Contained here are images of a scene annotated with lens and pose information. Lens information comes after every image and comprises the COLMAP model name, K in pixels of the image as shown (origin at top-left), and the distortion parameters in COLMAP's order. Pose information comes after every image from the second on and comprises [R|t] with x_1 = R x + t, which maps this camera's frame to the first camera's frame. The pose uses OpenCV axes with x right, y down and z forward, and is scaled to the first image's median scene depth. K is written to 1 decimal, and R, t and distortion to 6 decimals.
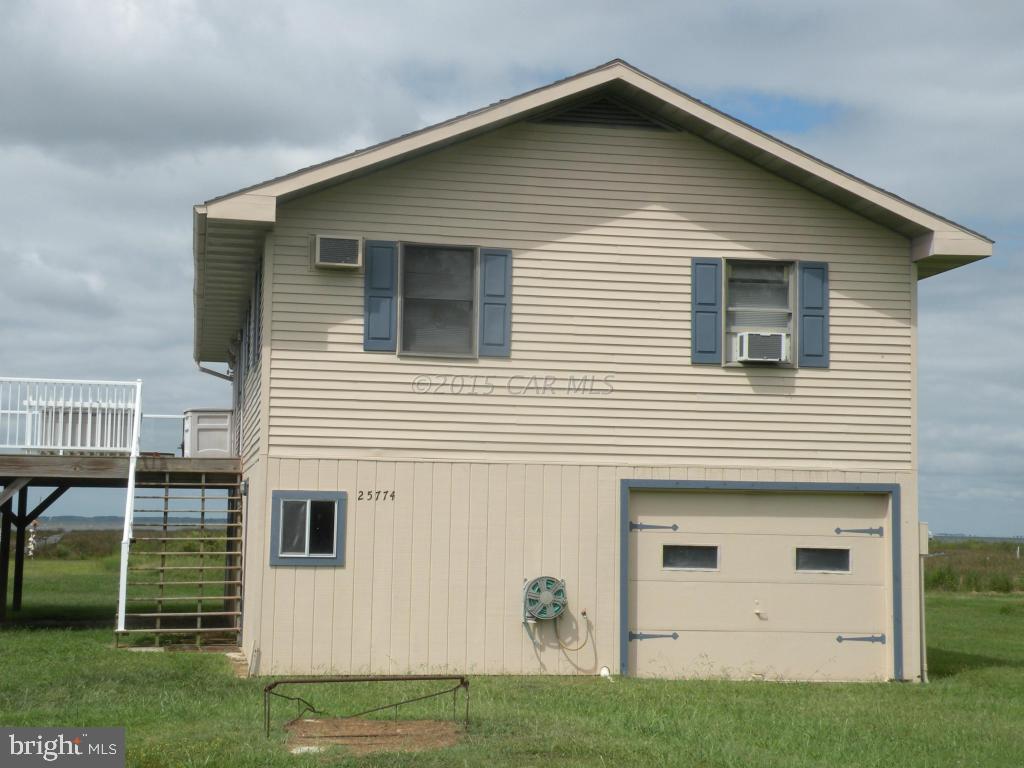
lens RADIAL K [[1662.9, 0, 511.8], [0, 1662.9, 382.3], [0, 0, 1]] dist [0.224107, 0.000000]
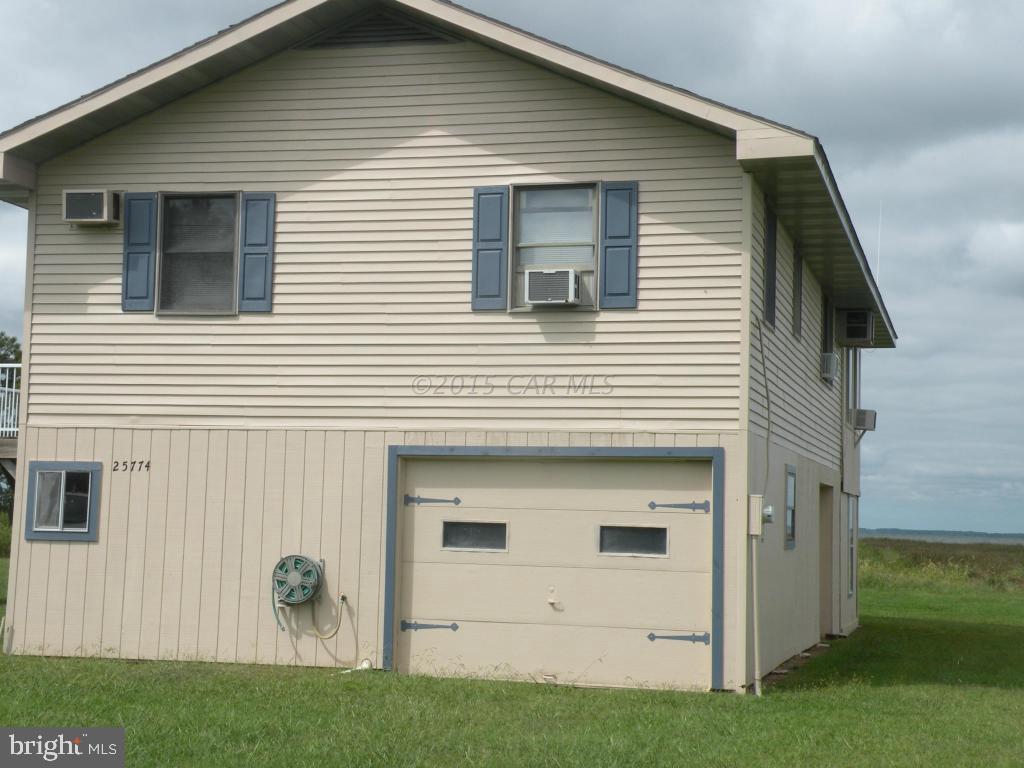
lens RADIAL K [[1662.9, 0, 512.7], [0, 1662.9, 383.0], [0, 0, 1]] dist [0.224107, 0.000000]
pose [[0.897843, -0.029486, -0.439327, 0.507072], [0.026315, 0.999565, -0.013308, 0.038374], [0.439528, 0.000387, 0.898229, 0.241704]]
